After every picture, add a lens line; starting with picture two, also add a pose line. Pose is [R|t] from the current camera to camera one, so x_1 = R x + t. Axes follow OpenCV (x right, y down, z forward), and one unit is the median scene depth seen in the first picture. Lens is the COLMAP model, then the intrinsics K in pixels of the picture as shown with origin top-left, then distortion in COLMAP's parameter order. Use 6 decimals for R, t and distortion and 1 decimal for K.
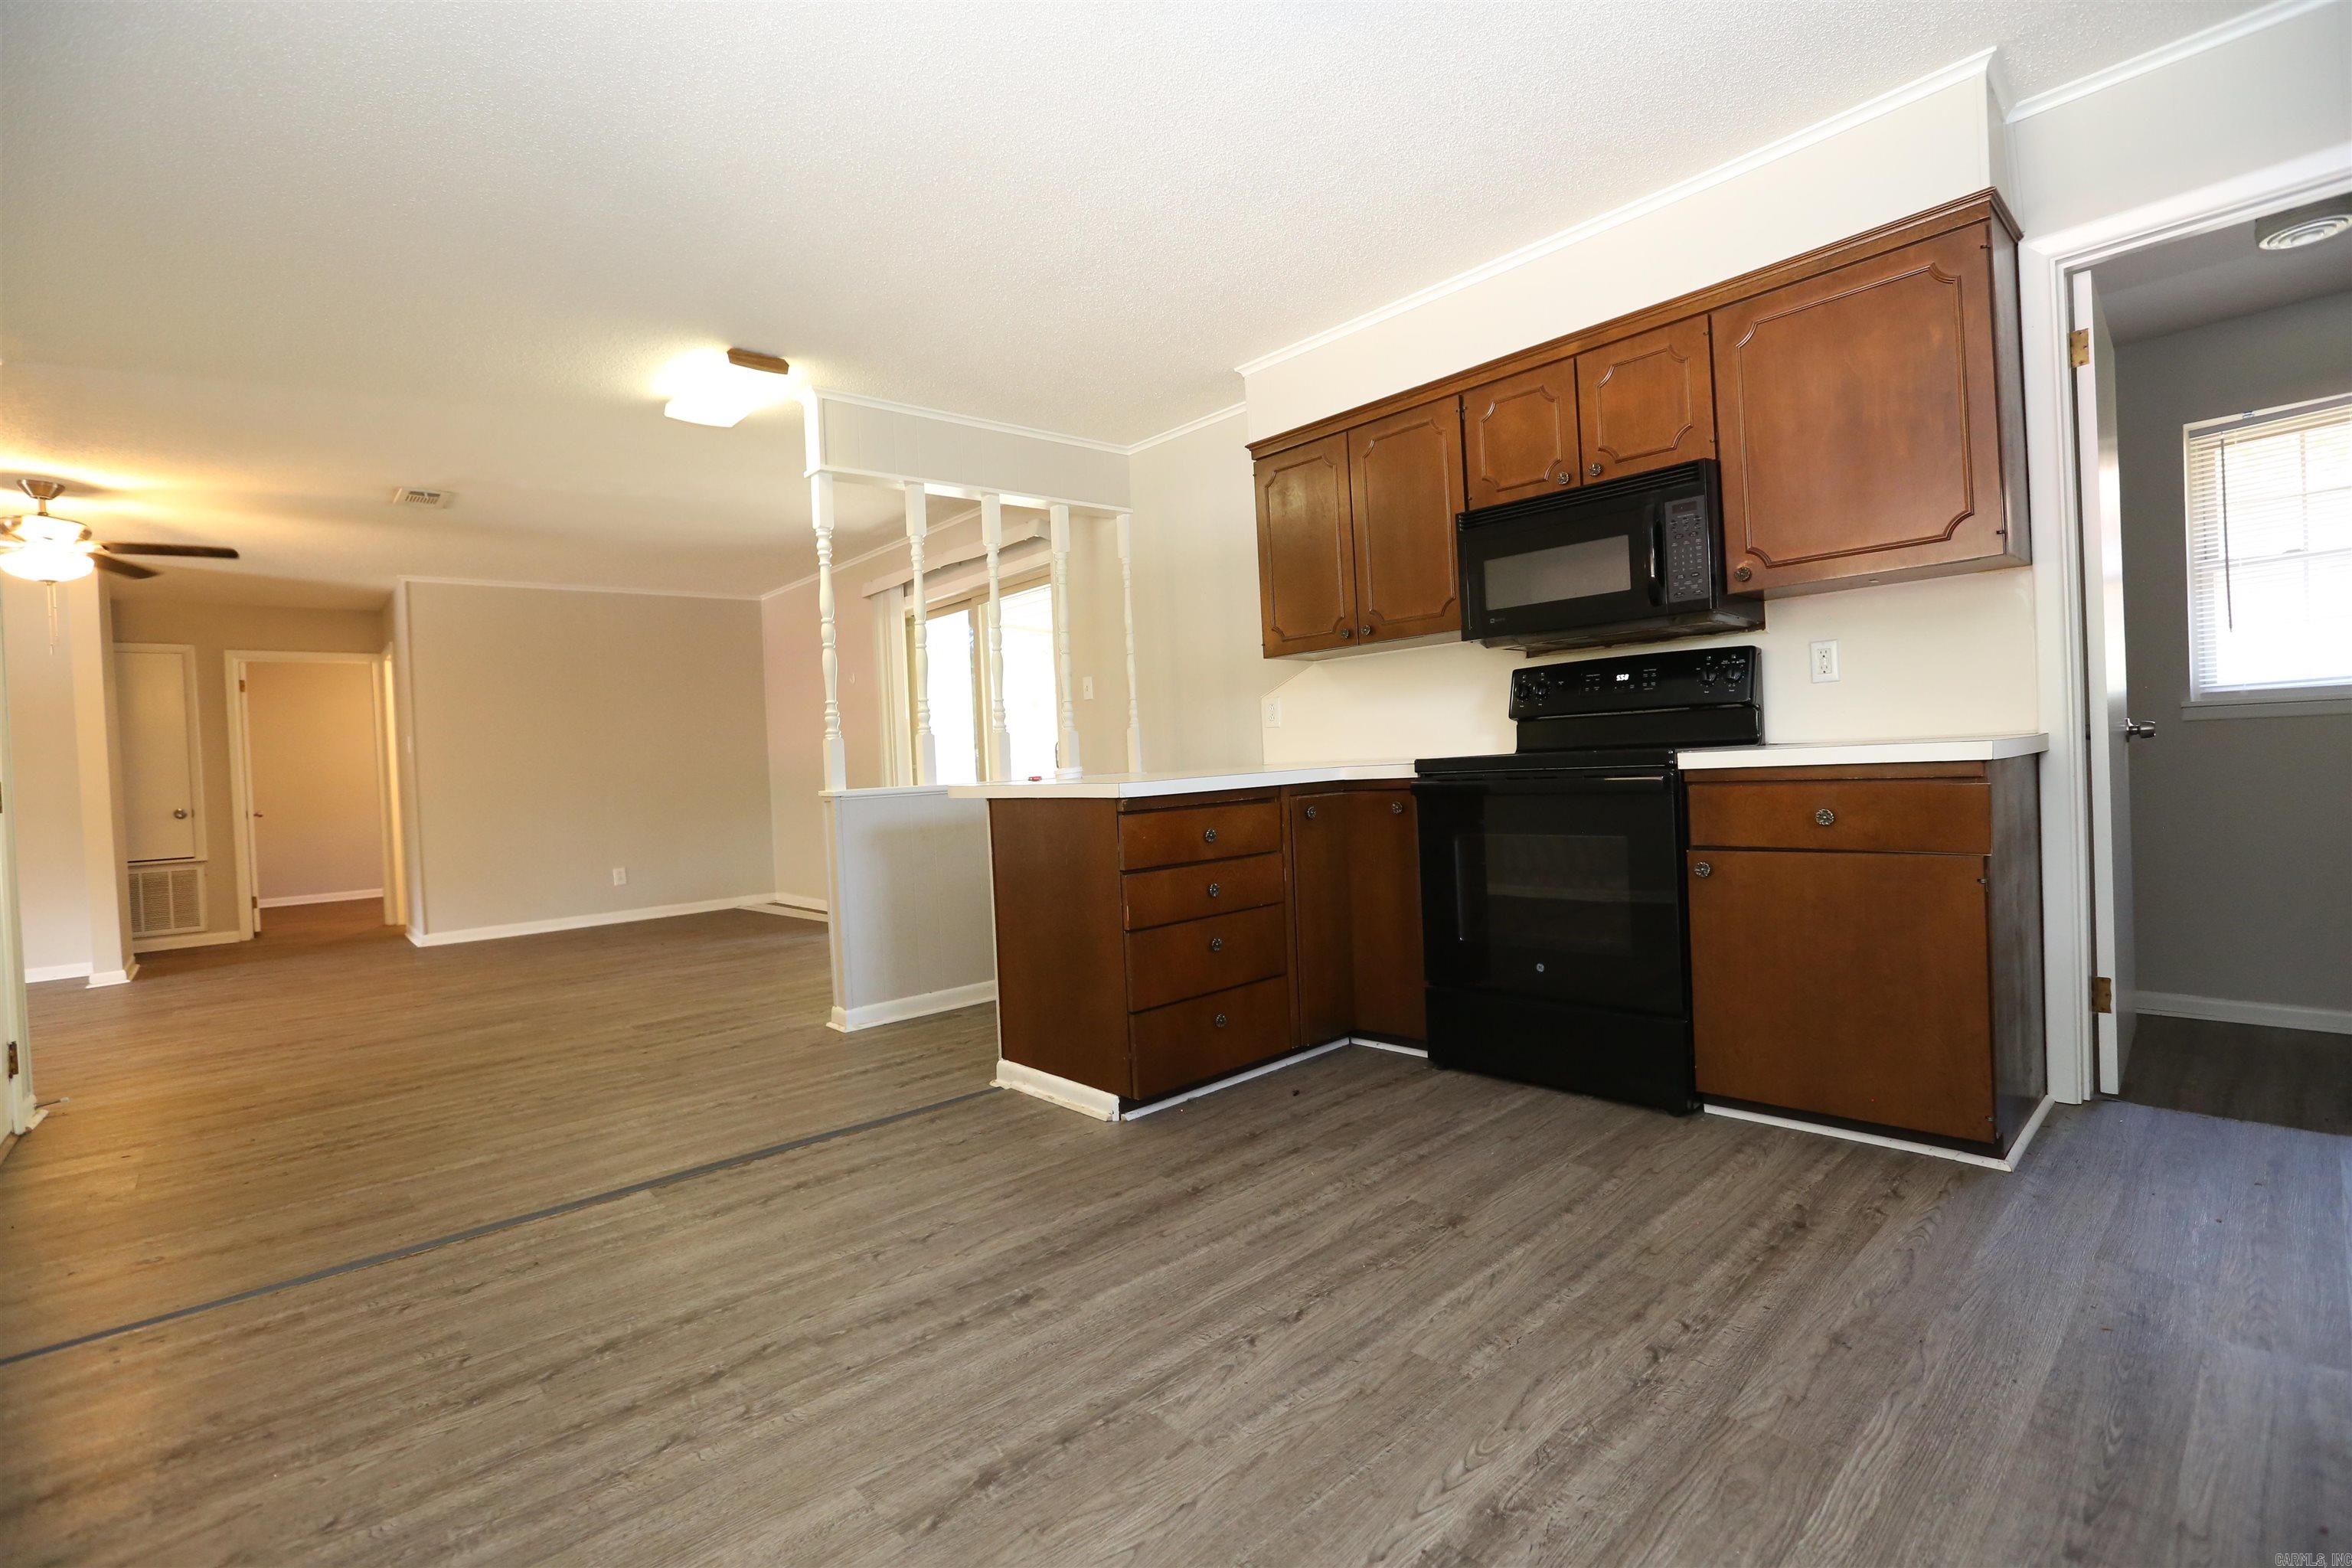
lens RADIAL K [[1064.4, 0, 1162.8], [0, 1064.4, 772.6], [0, 0, 1]] dist [-0.050514, 0.016083]
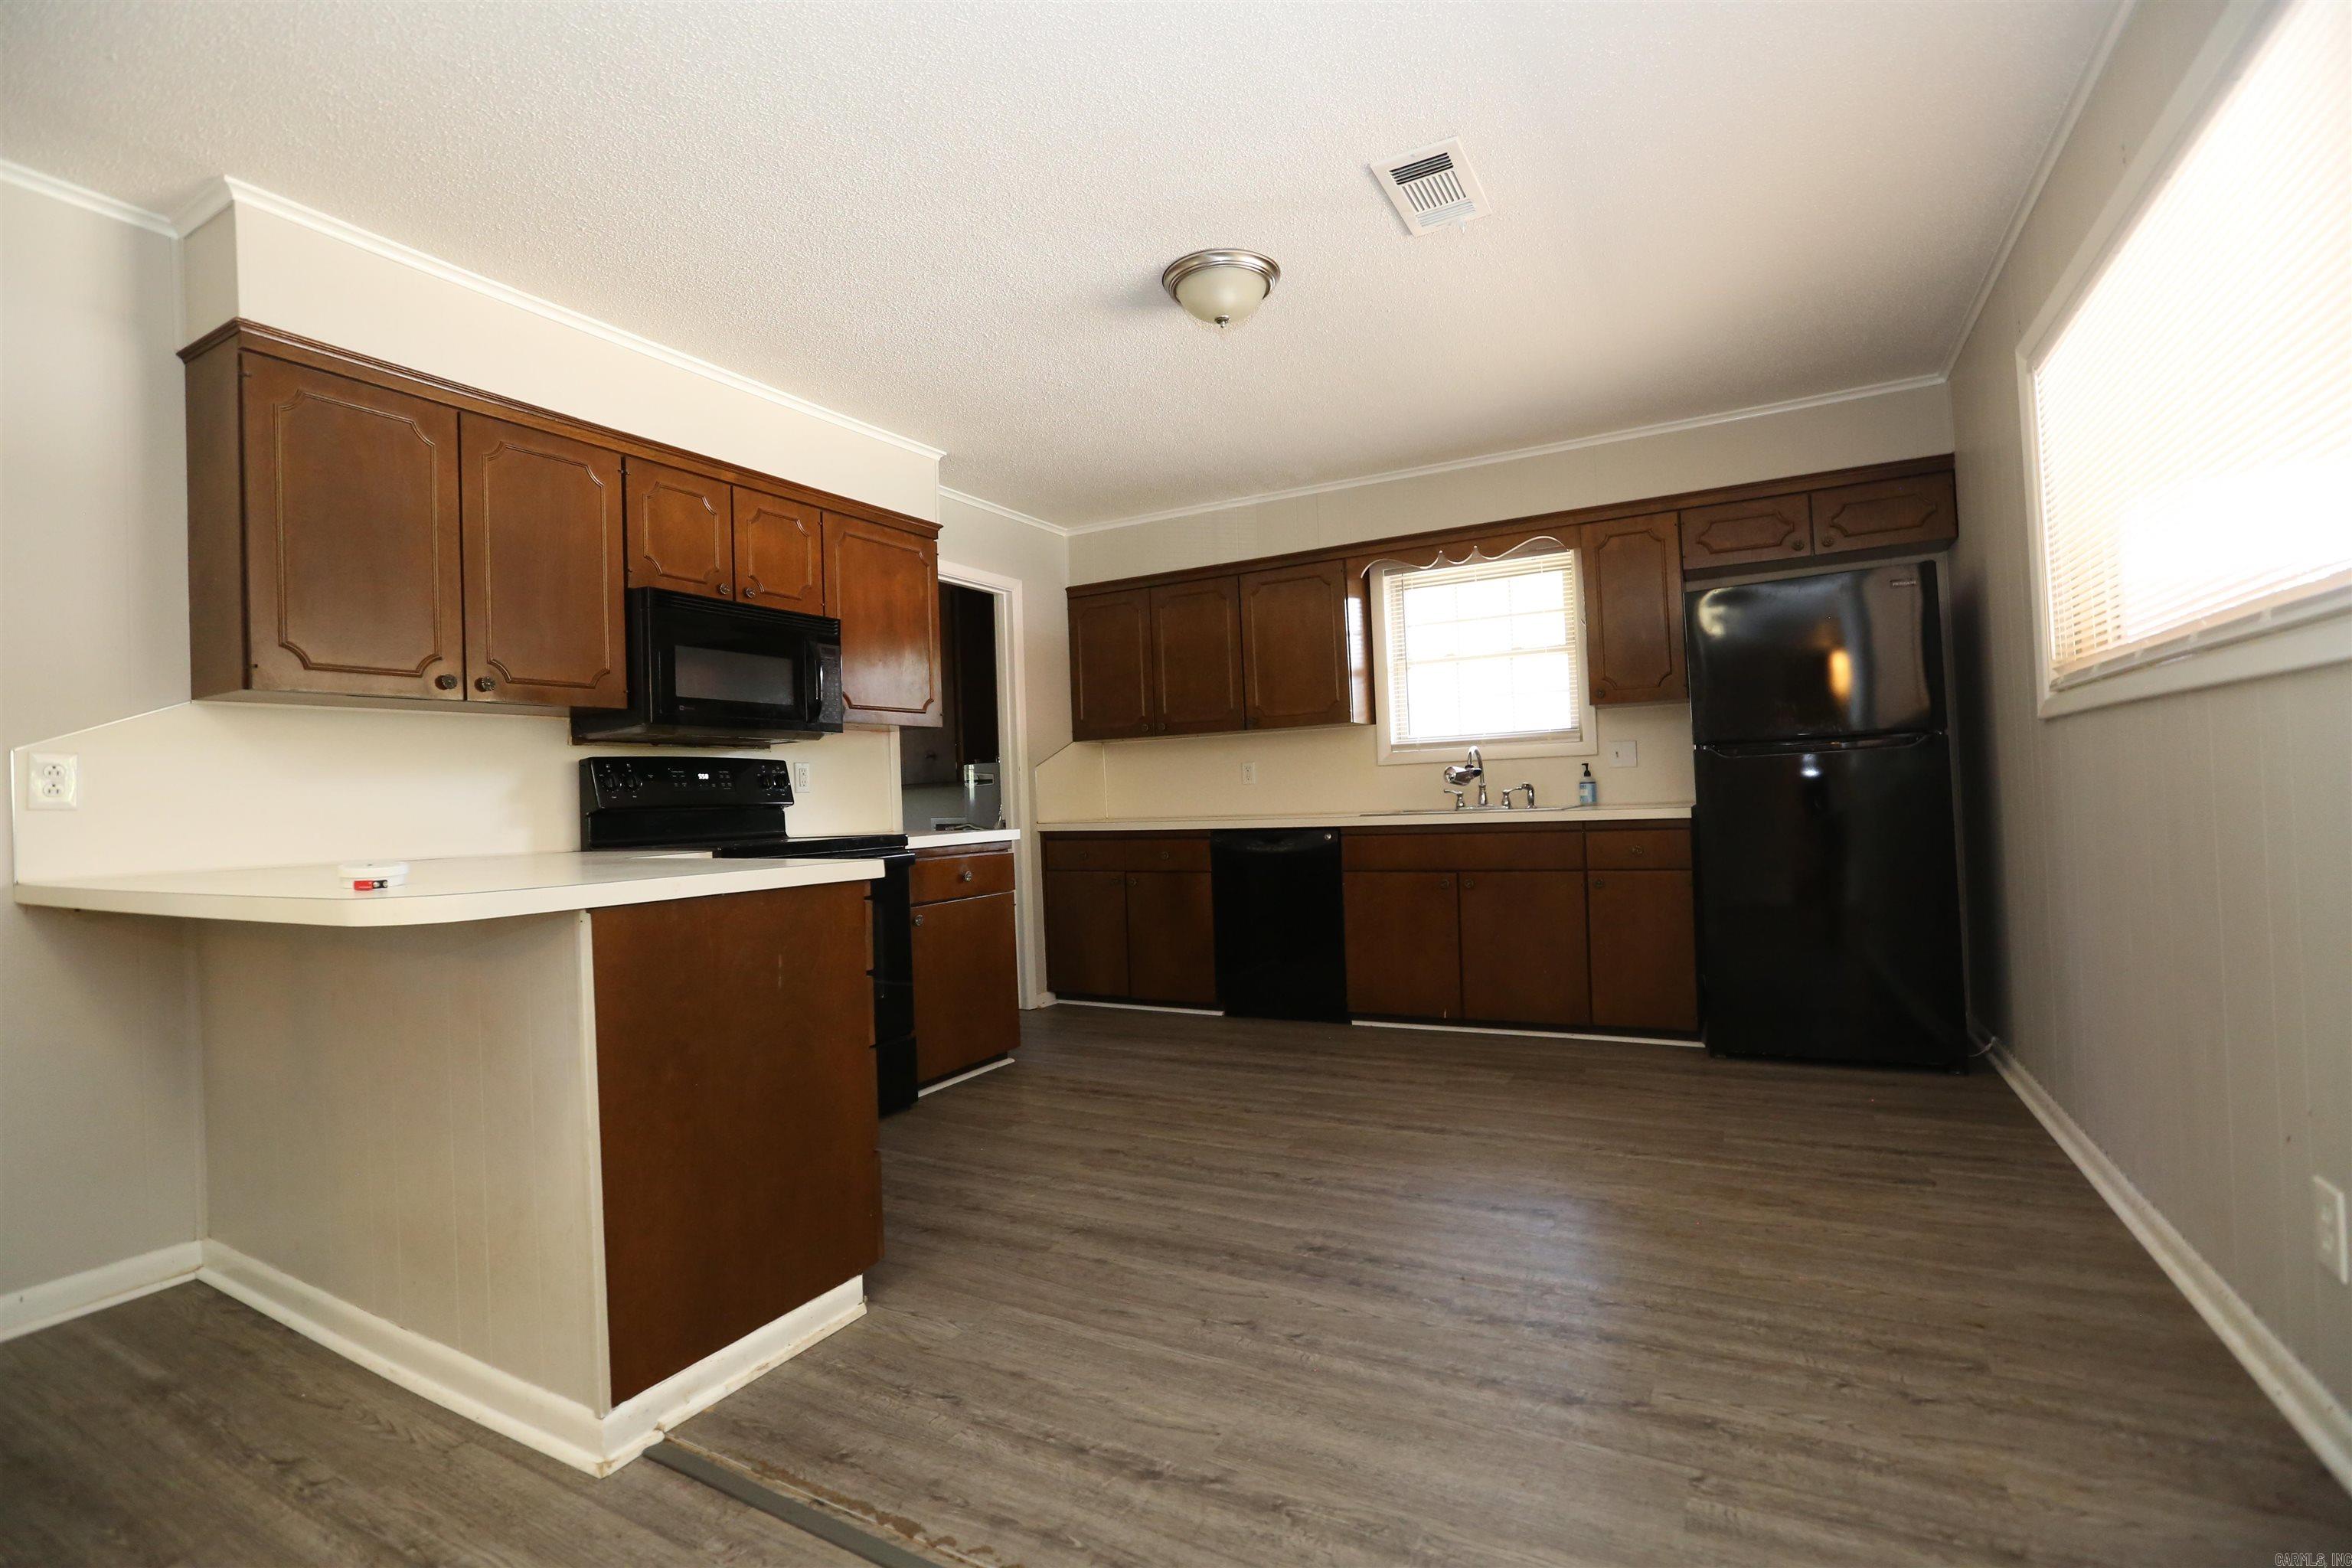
lens RADIAL K [[1064.4, 0, 1175.3], [0, 1064.4, 770.8], [0, 0, 1]] dist [-0.050514, 0.016083]
pose [[-0.330515, 0.088074, 0.939682, -1.233706], [0.063912, 0.995439, -0.070820, 0.020339], [-0.941634, 0.036650, -0.334637, 1.486623]]
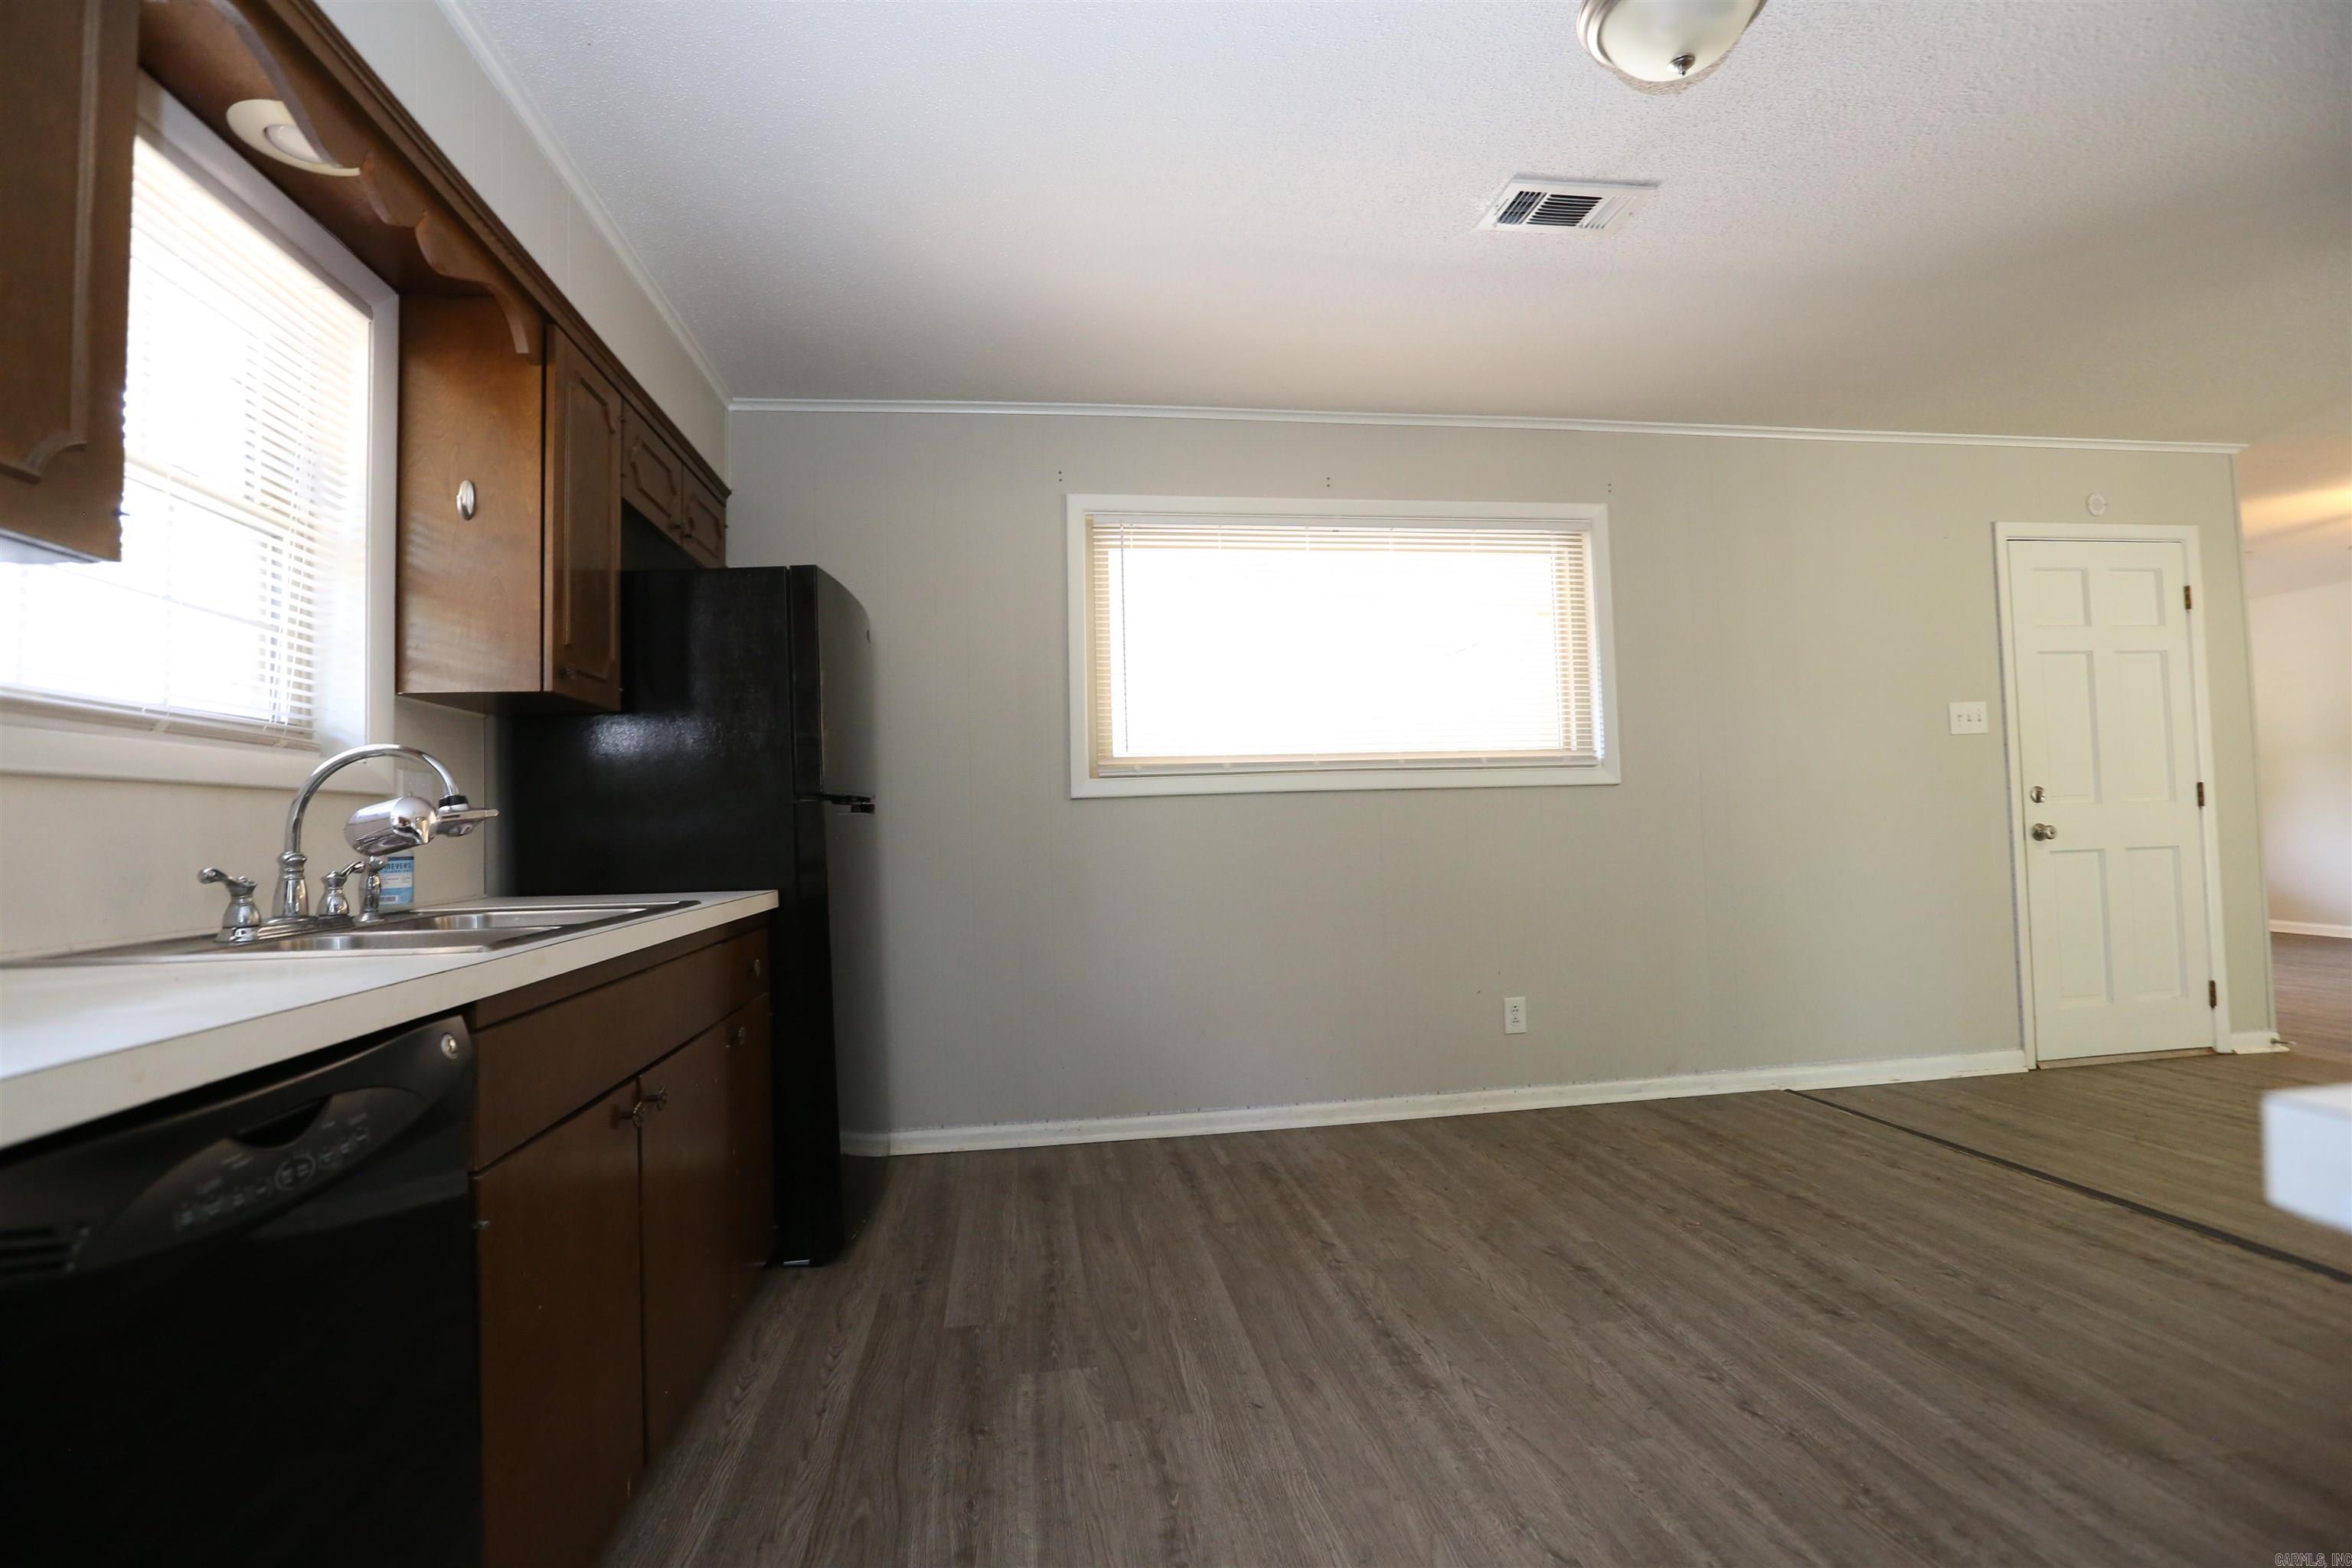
lens RADIAL K [[1064.4, 0, 1163.8], [0, 1064.4, 796.2], [0, 0, 1]] dist [-0.050514, 0.016083]
pose [[-0.561438, 0.041934, -0.826455, 1.115334], [0.053019, 0.998486, 0.014646, -0.099313], [0.825818, -0.035595, -0.562812, 1.011673]]
